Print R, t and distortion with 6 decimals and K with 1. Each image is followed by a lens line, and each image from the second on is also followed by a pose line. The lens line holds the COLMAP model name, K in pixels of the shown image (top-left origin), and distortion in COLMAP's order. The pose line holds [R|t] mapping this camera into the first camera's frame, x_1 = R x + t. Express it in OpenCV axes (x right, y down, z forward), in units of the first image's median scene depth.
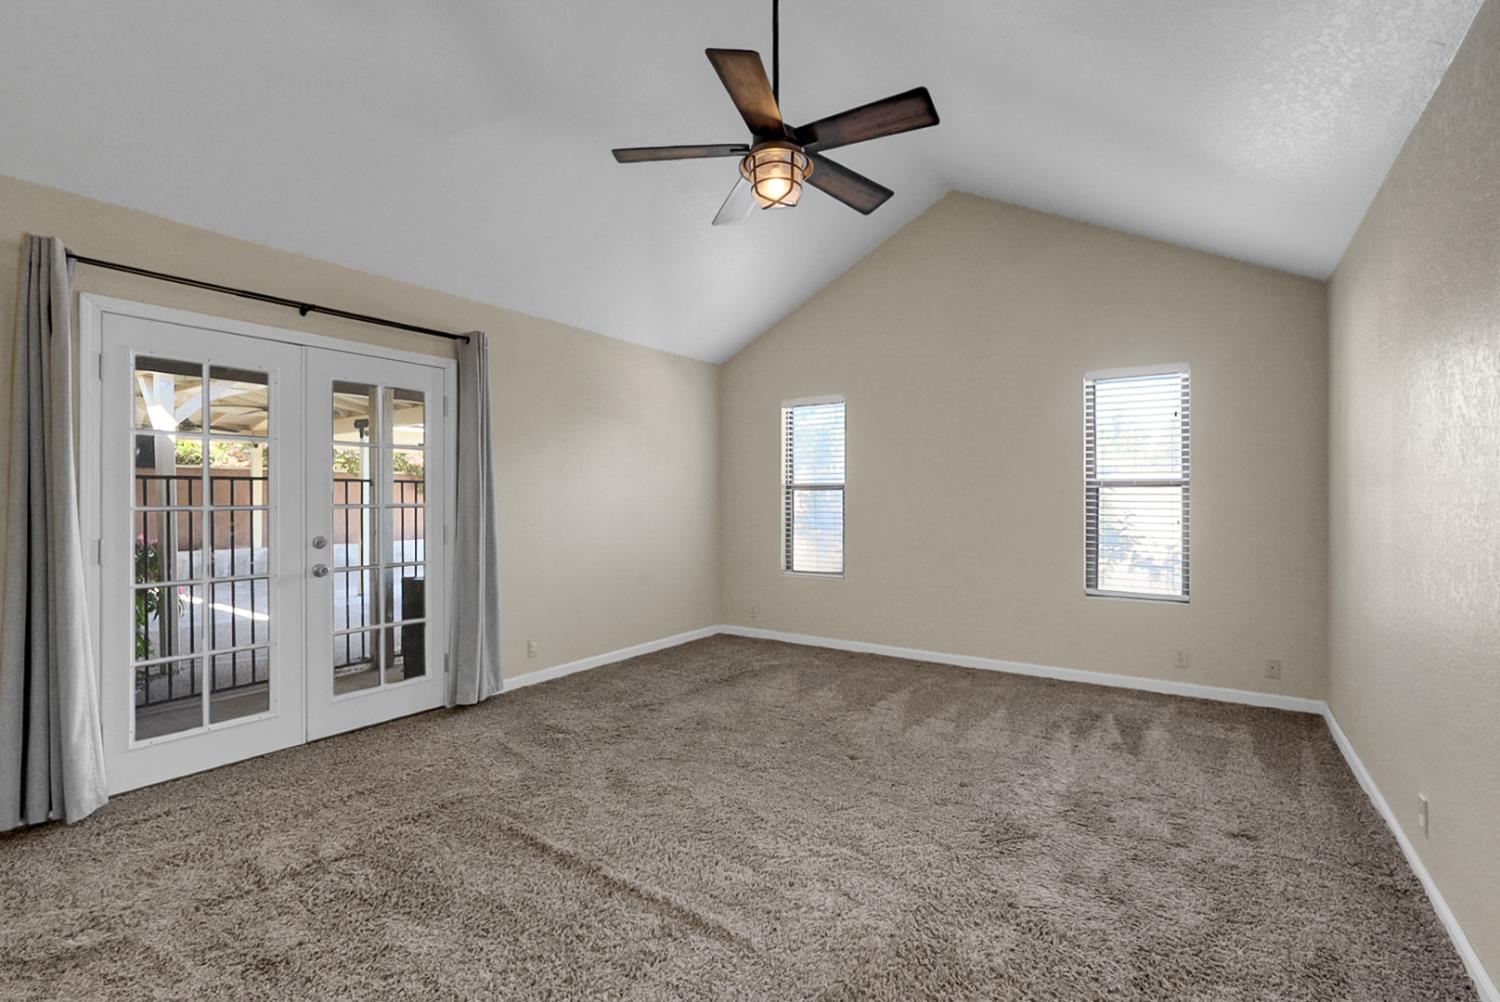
lens RADIAL K [[694.1, 0, 760.4], [0, 694.1, 496.9], [0, 0, 1]] dist [-0.001893, 0.000120]
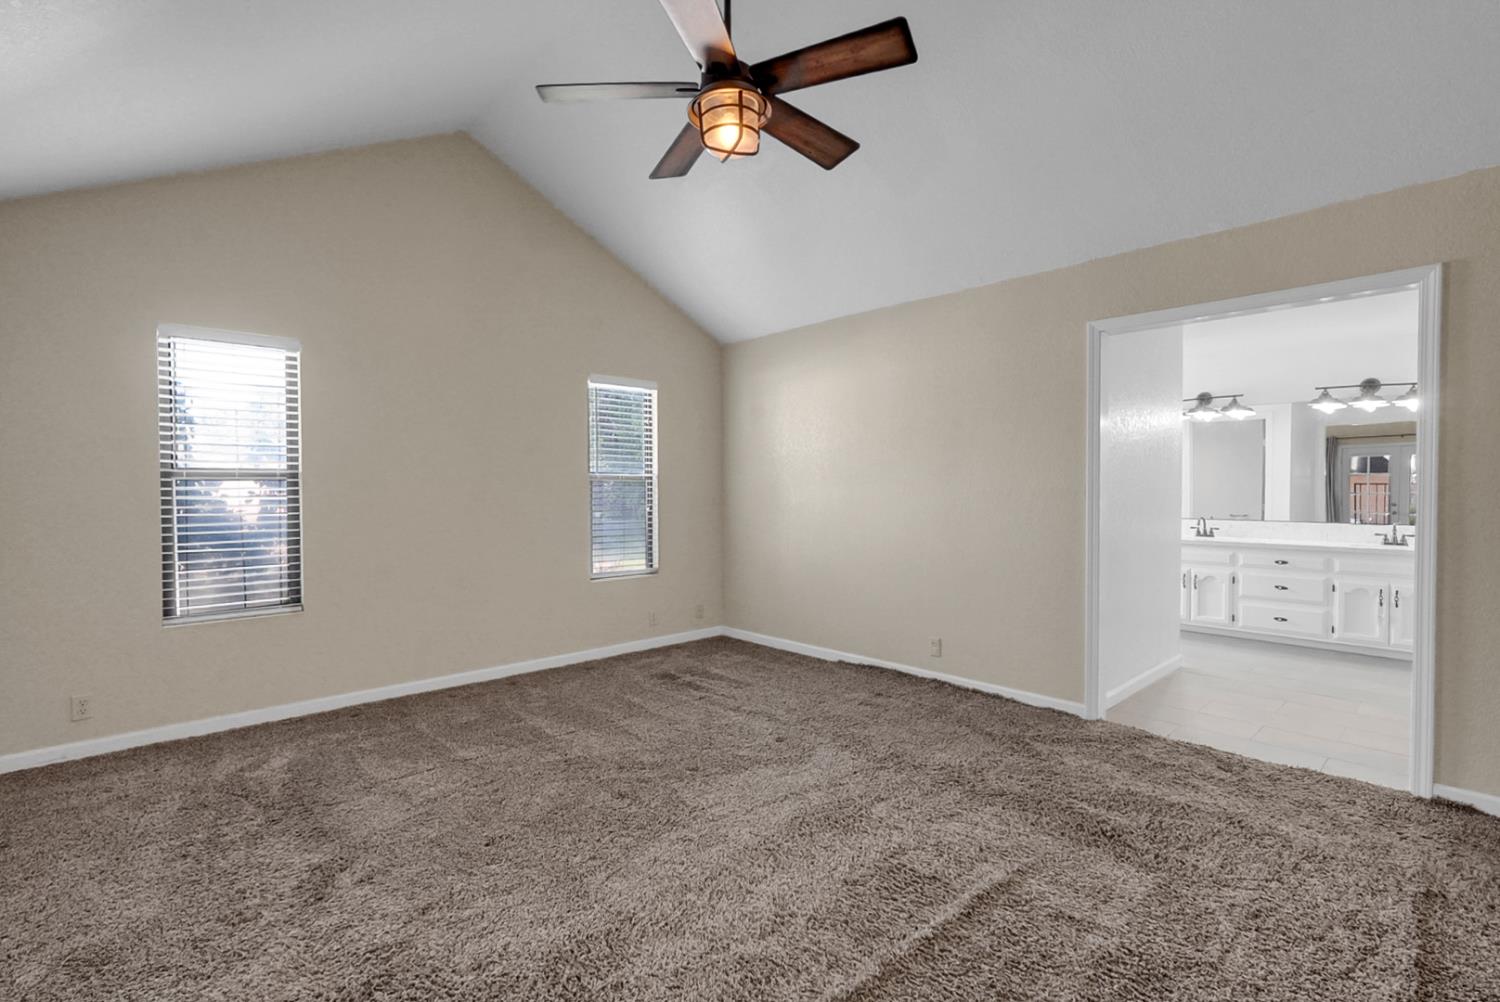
lens RADIAL K [[711.0, 0, 747.3], [0, 711.0, 526.8], [0, 0, 1]] dist [-0.007401, -0.000210]
pose [[0.217285, -0.056594, 0.974466, -0.701751], [0.000243, 0.998321, 0.057925, -0.007294], [-0.976108, -0.012349, 0.216933, 0.657455]]
